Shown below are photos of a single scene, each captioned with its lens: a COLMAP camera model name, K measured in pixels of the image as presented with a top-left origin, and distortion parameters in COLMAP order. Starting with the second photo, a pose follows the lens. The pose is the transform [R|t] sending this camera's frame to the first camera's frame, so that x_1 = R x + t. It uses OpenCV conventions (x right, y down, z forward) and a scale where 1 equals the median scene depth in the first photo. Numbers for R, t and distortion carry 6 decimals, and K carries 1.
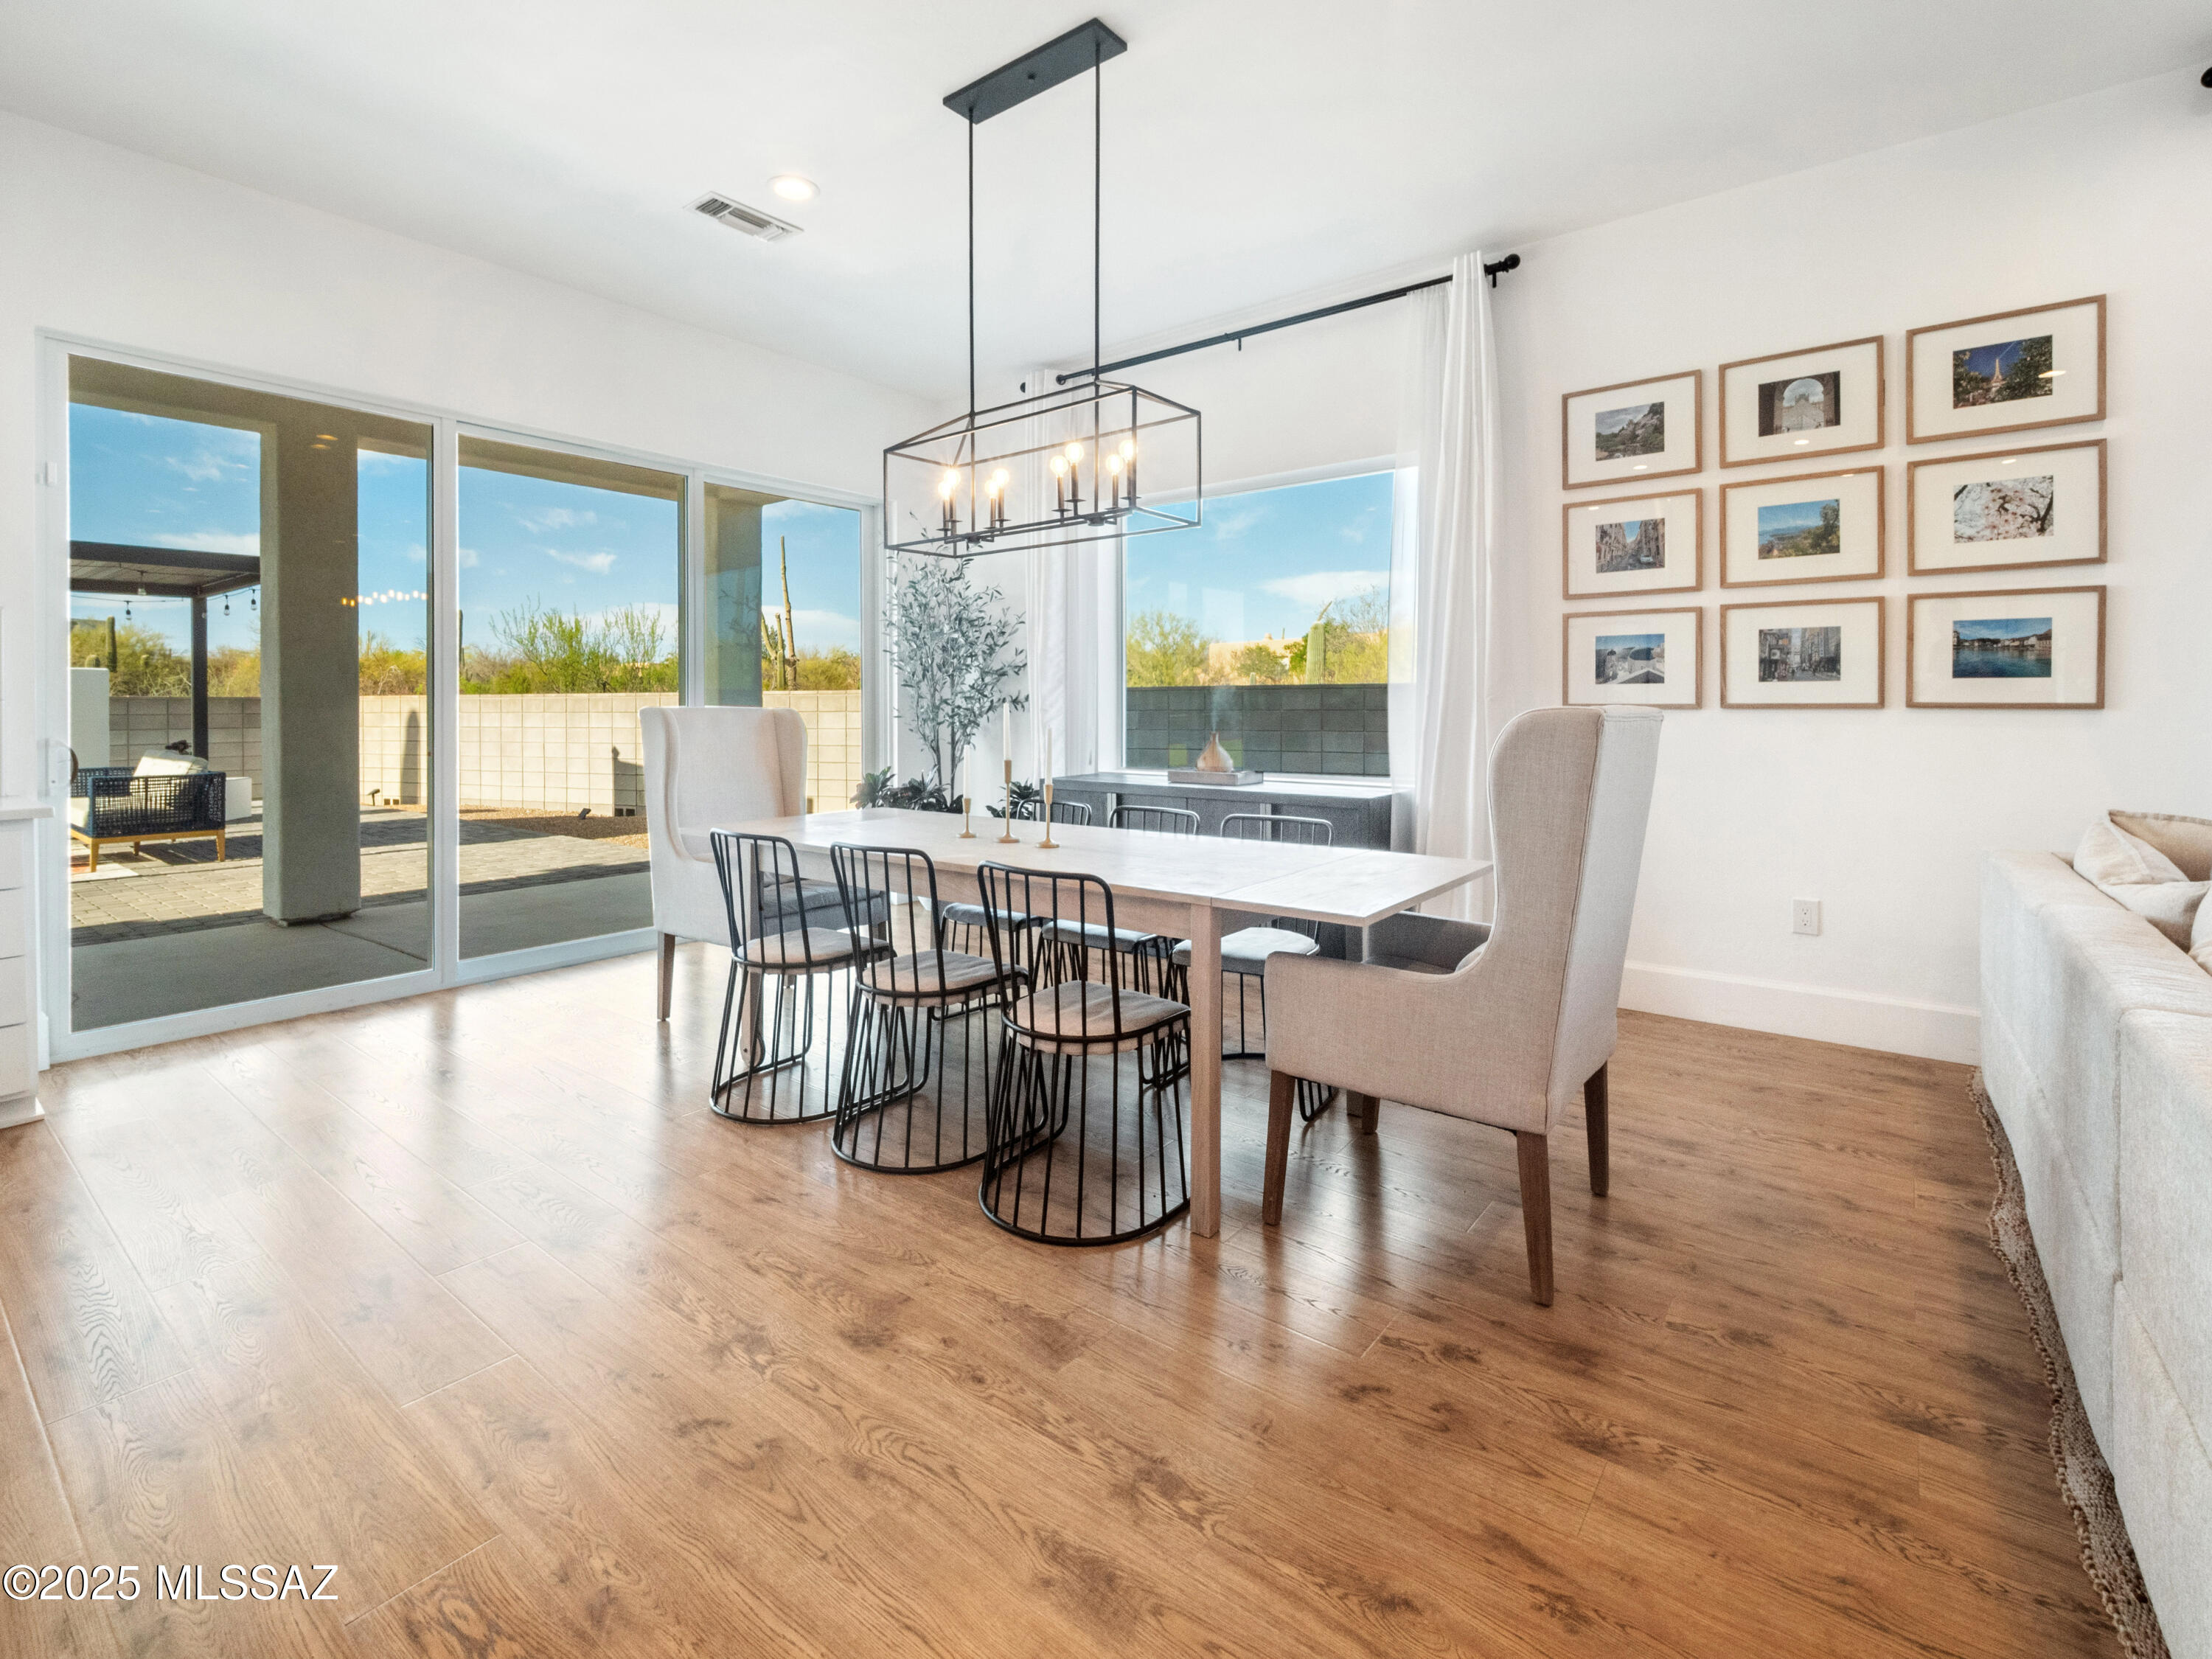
lens RADIAL K [[1028.5, 0, 1090.9], [0, 1028.5, 709.3], [0, 0, 1]] dist [-0.003817, -0.000862]
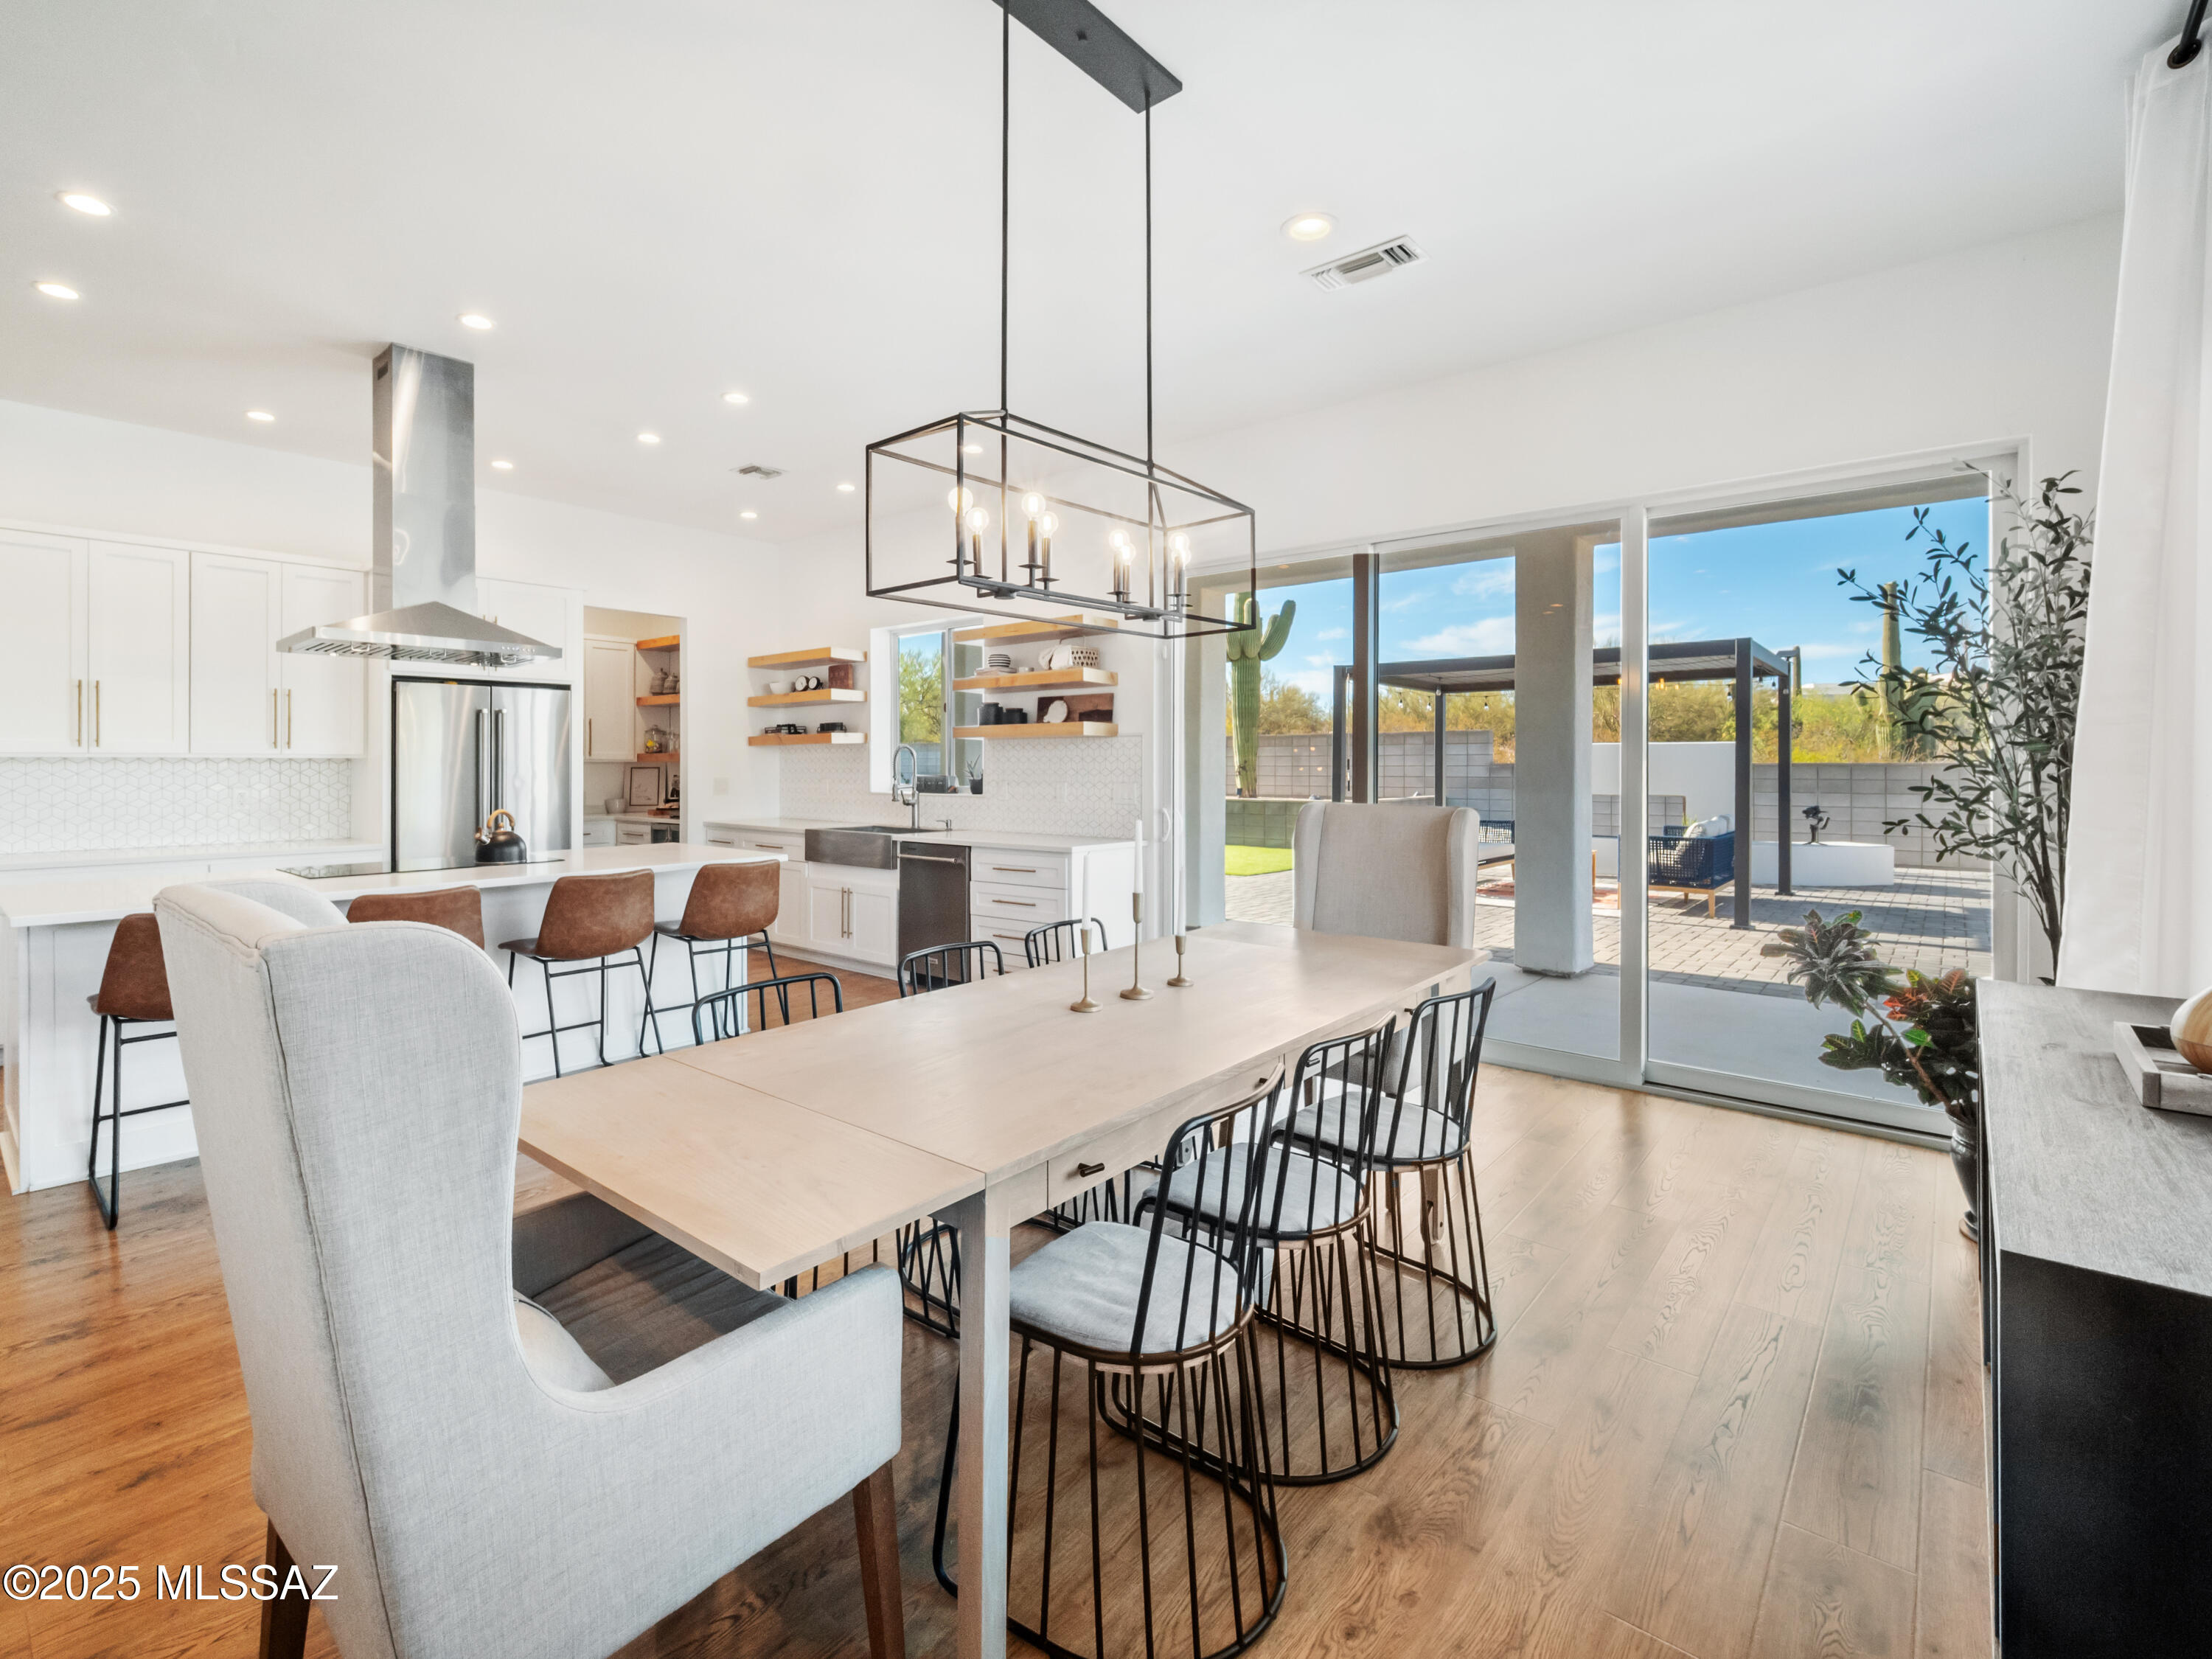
lens RADIAL K [[1019.5, 0, 1109.0], [0, 1019.5, 767.7], [0, 0, 1]] dist [-0.001598, -0.000444]
pose [[-0.025598, 0.005895, -0.999655, 0.595618], [-0.002353, 0.999979, 0.005957, -0.043891], [0.999670, 0.002504, -0.025583, 0.838685]]
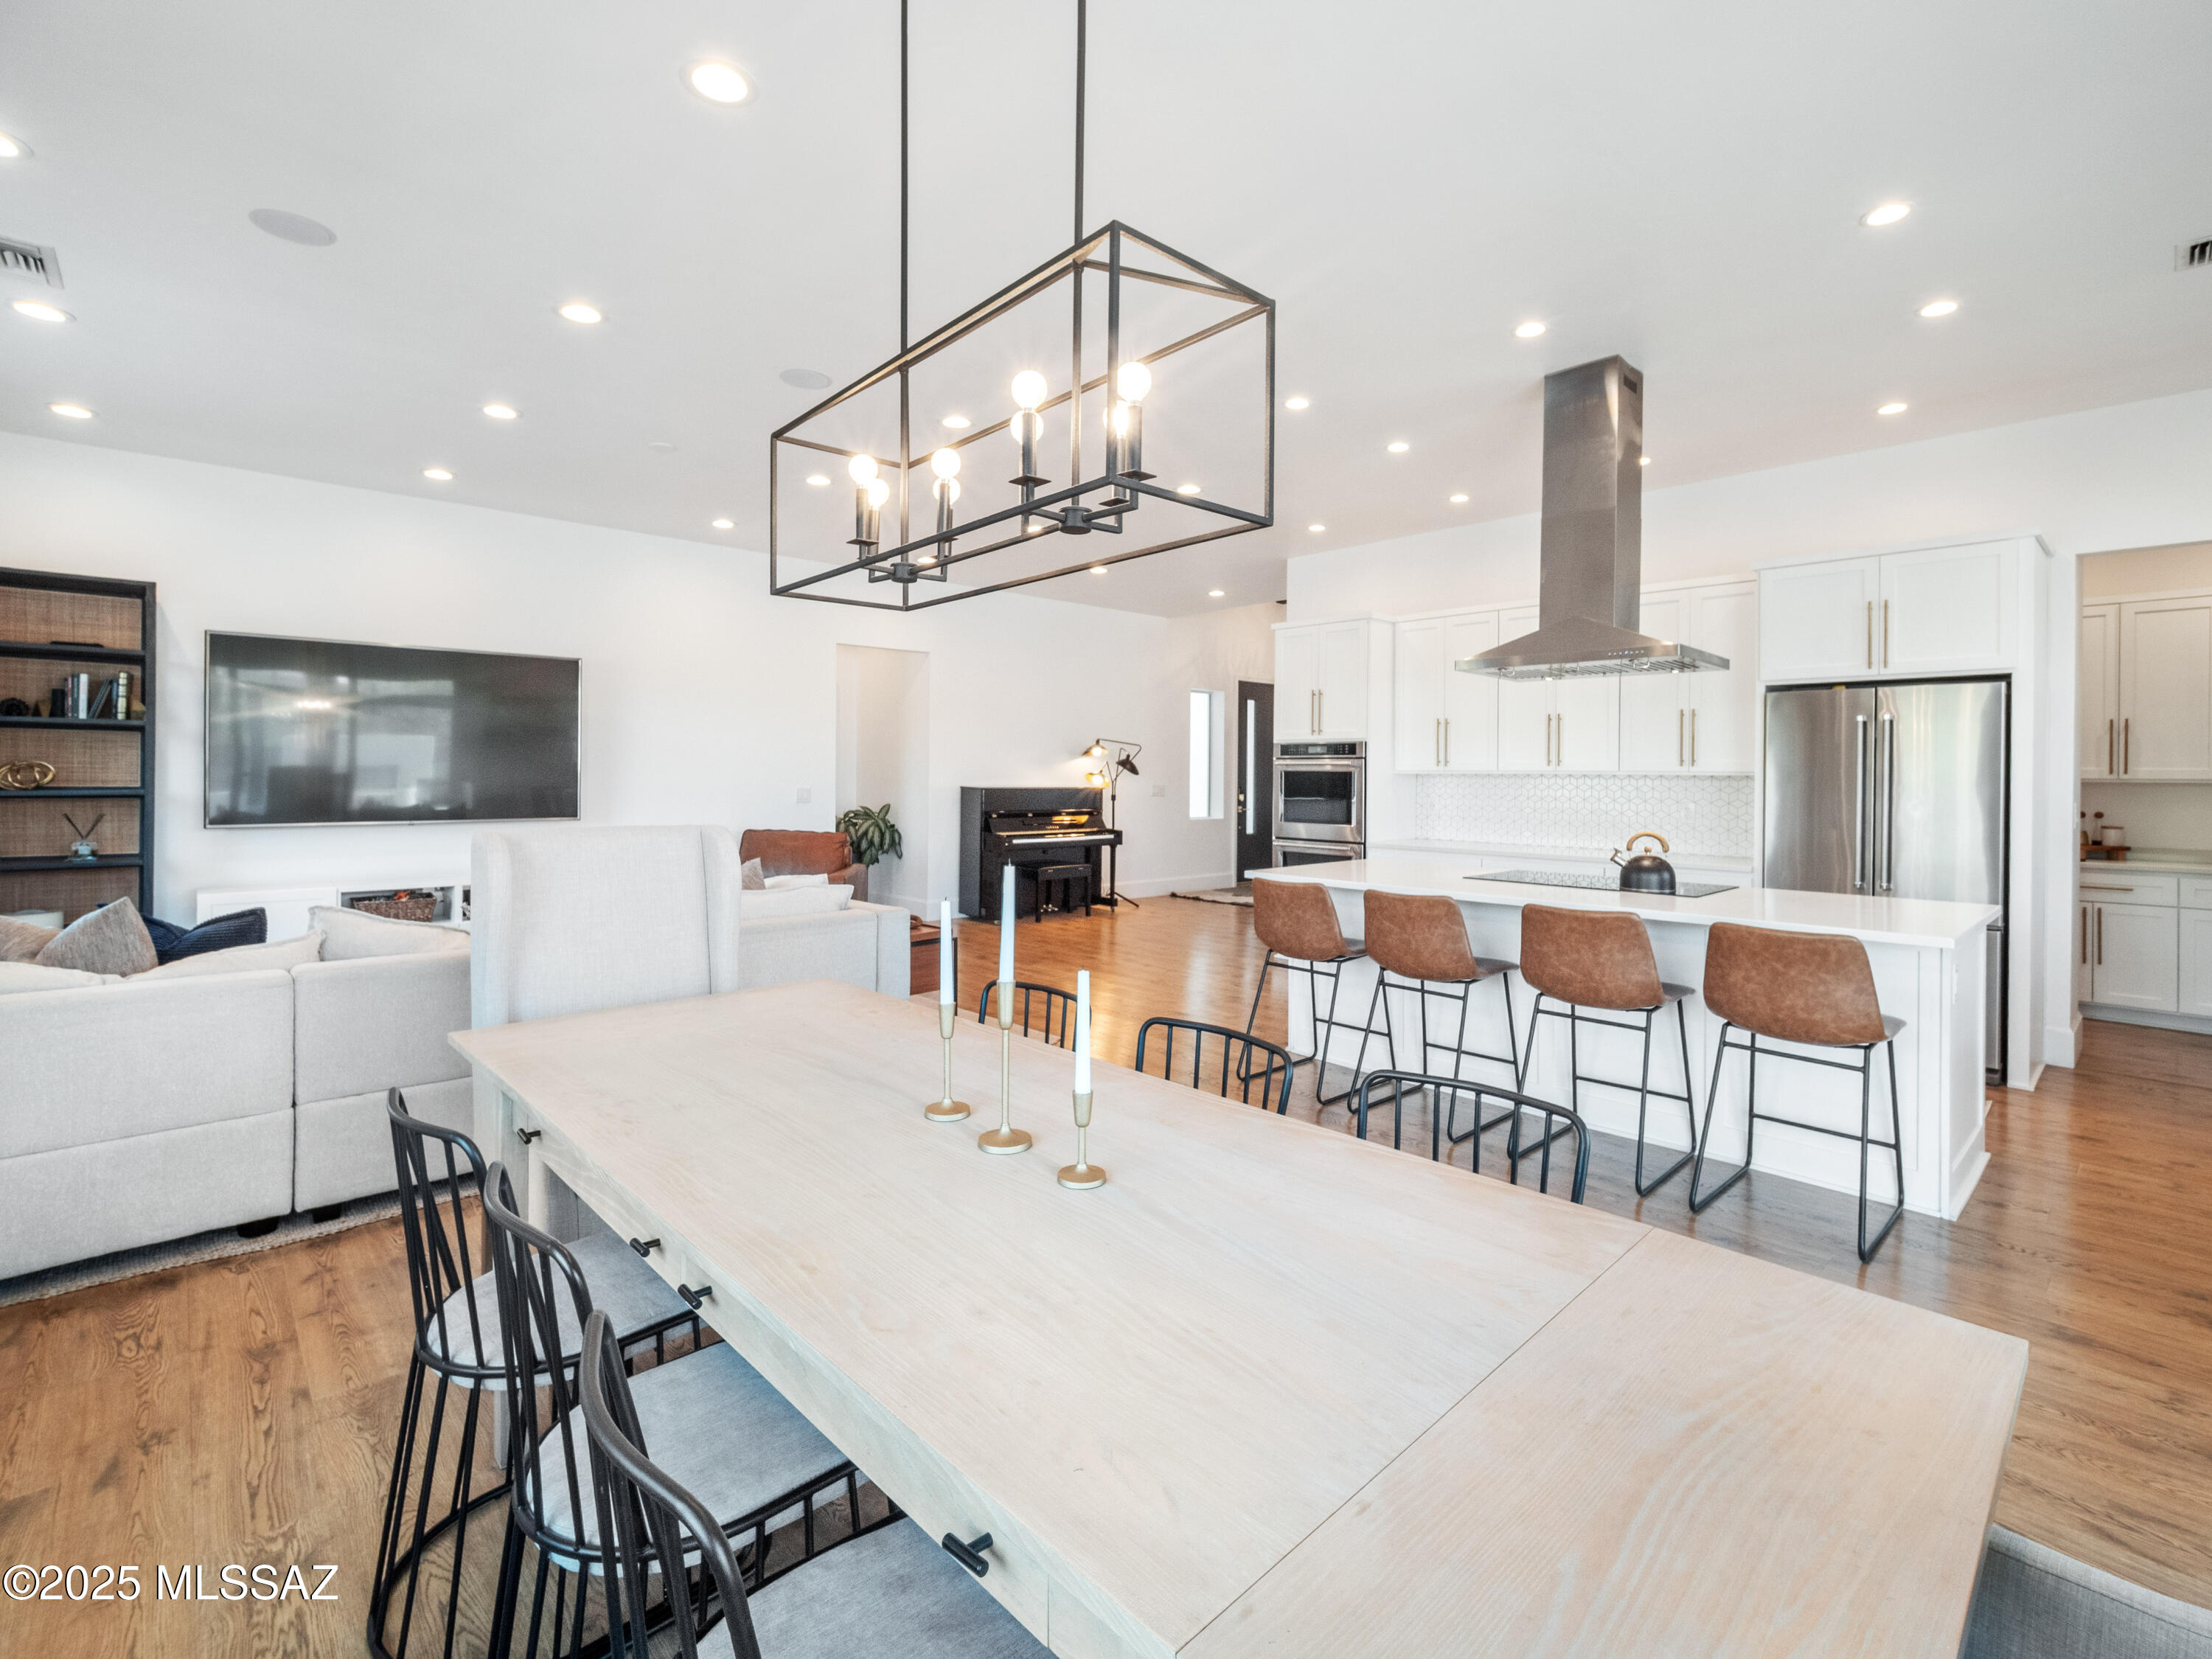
lens RADIAL K [[1011.3, 0, 1088.6], [0, 1011.3, 775.8], [0, 0, 1]] dist [-0.002483, -0.000661]
pose [[-0.987292, -0.007341, 0.158750, -0.158966], [-0.006908, 0.999971, 0.003285, -0.044412], [-0.158769, 0.002147, -0.987313, 1.241543]]
